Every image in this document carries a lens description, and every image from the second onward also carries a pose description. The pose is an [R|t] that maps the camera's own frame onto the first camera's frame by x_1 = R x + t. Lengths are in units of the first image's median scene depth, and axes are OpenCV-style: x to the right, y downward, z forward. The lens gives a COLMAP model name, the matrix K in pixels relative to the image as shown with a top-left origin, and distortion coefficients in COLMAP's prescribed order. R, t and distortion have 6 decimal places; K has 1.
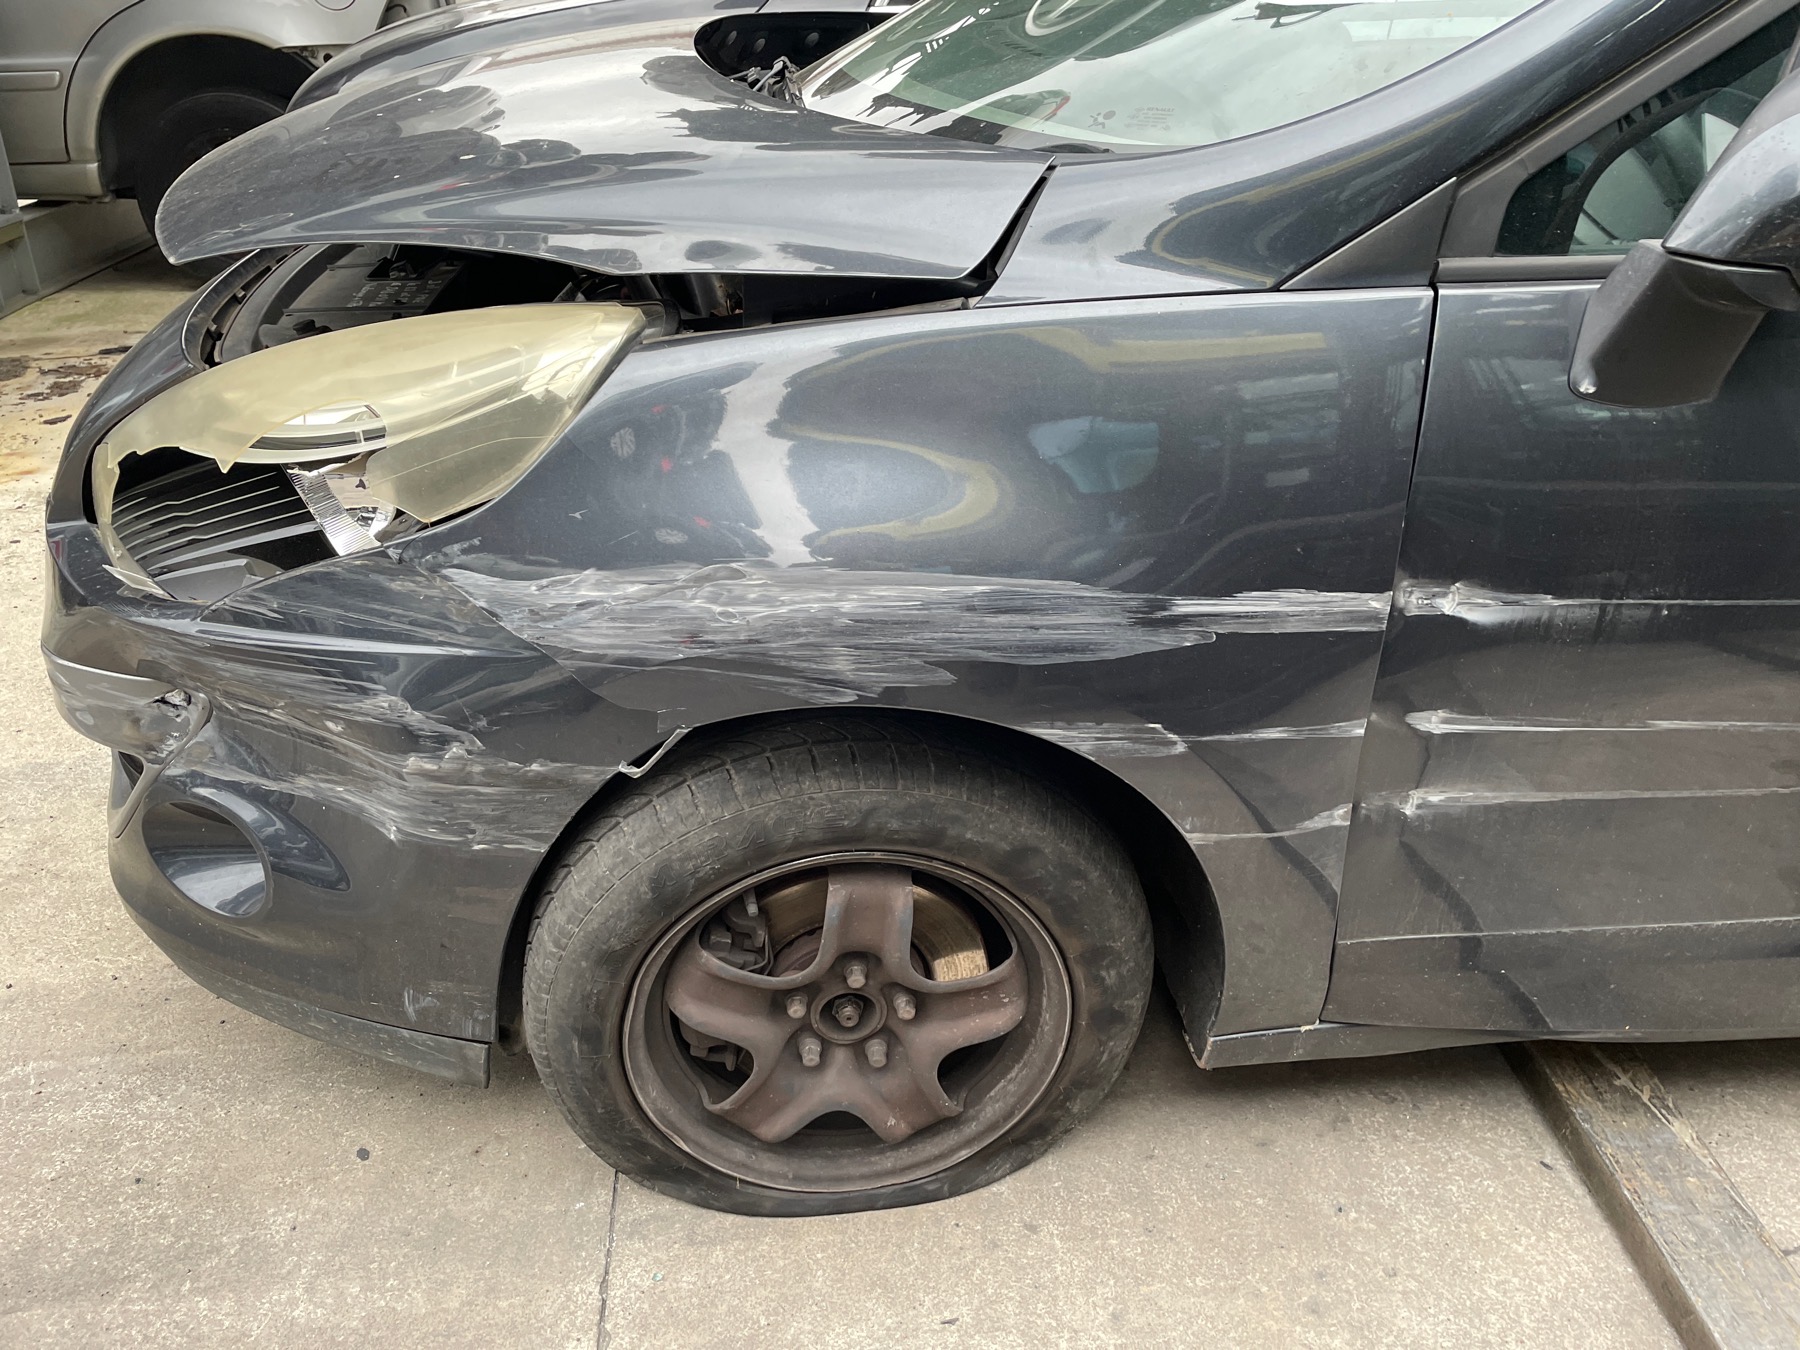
lens RADIAL K [[1371.9, 0, 900.0], [0, 1371.9, 675.0], [0, 0, 1]] dist [0.104016, -0.125551]
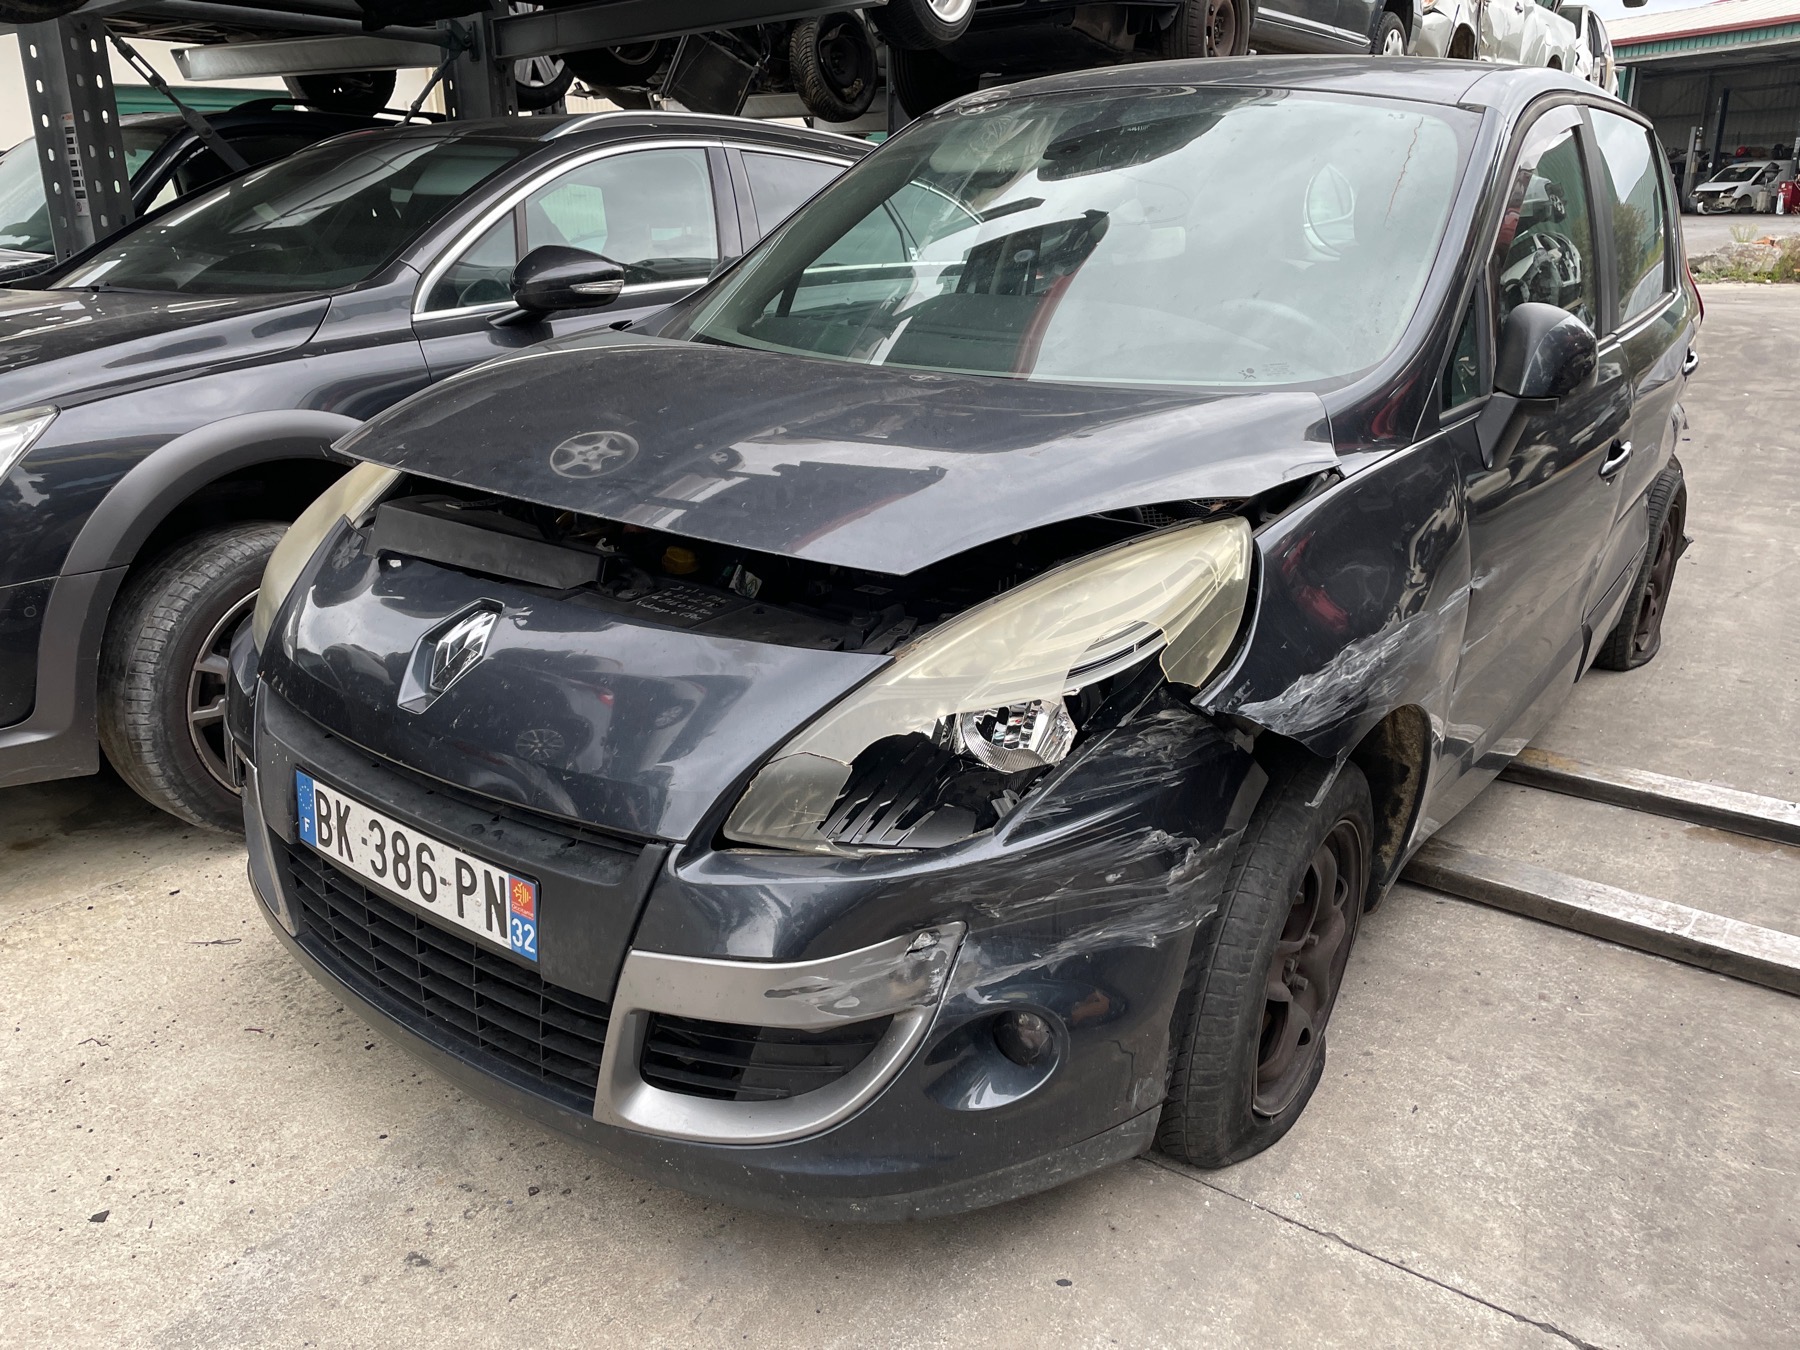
lens RADIAL K [[1371.9, 0, 900.0], [0, 1371.9, 675.0], [0, 0, 1]] dist [0.104016, -0.125551]
pose [[0.645900, -0.263136, 0.716640, -1.280492], [0.369492, 0.929198, 0.008164, -0.202256], [-0.668048, 0.259520, 0.697396, 0.170951]]
